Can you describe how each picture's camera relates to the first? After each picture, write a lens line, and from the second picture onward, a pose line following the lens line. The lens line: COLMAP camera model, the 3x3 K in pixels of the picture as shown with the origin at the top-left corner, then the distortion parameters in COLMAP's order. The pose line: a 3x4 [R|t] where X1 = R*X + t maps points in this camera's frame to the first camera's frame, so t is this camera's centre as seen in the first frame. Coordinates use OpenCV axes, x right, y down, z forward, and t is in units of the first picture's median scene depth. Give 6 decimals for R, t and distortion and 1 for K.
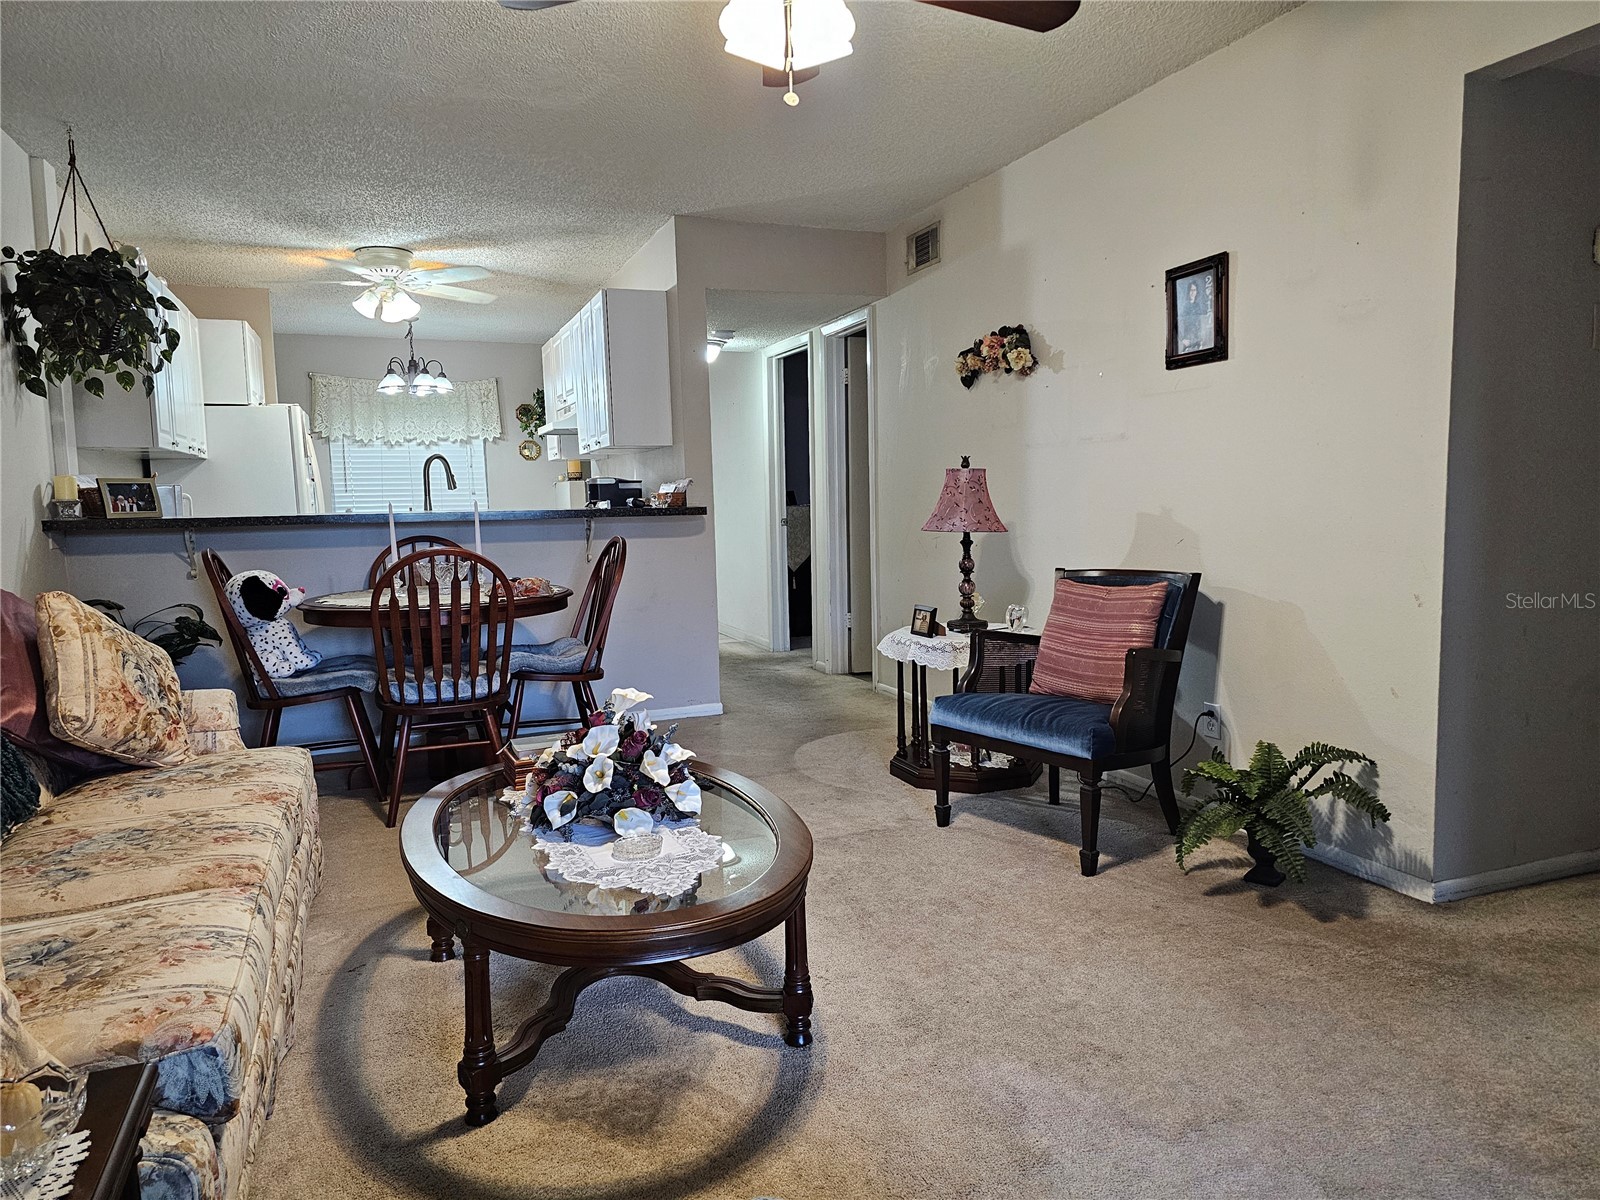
lens RADIAL K [[1059.7, 0, 805.9], [0, 1059.7, 596.9], [0, 0, 1]] dist [0.031504, -0.047483]
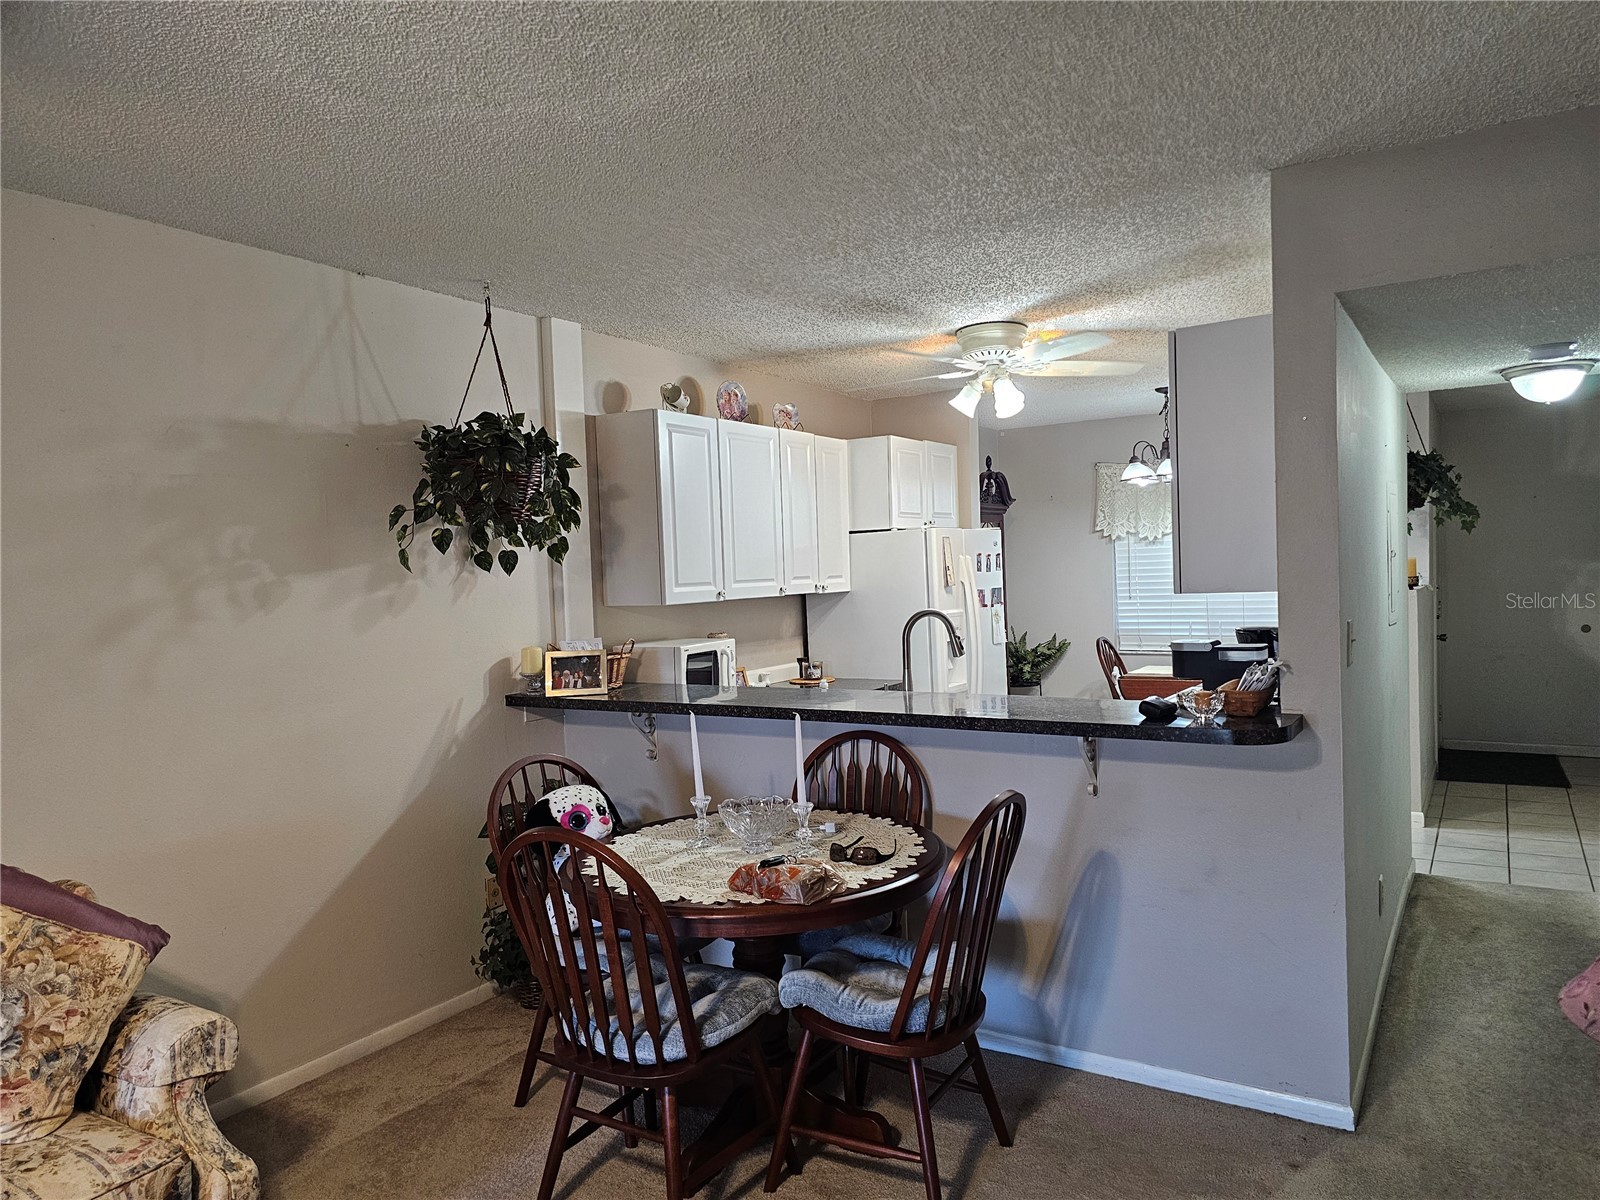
lens RADIAL K [[1059.7, 0, 805.9], [0, 1059.7, 596.9], [0, 0, 1]] dist [0.031504, -0.047483]
pose [[0.605161, 0.012434, -0.796006, 0.145231], [-0.050615, 0.998456, -0.022884, -0.105710], [0.794493, 0.054138, 0.604856, 0.436753]]
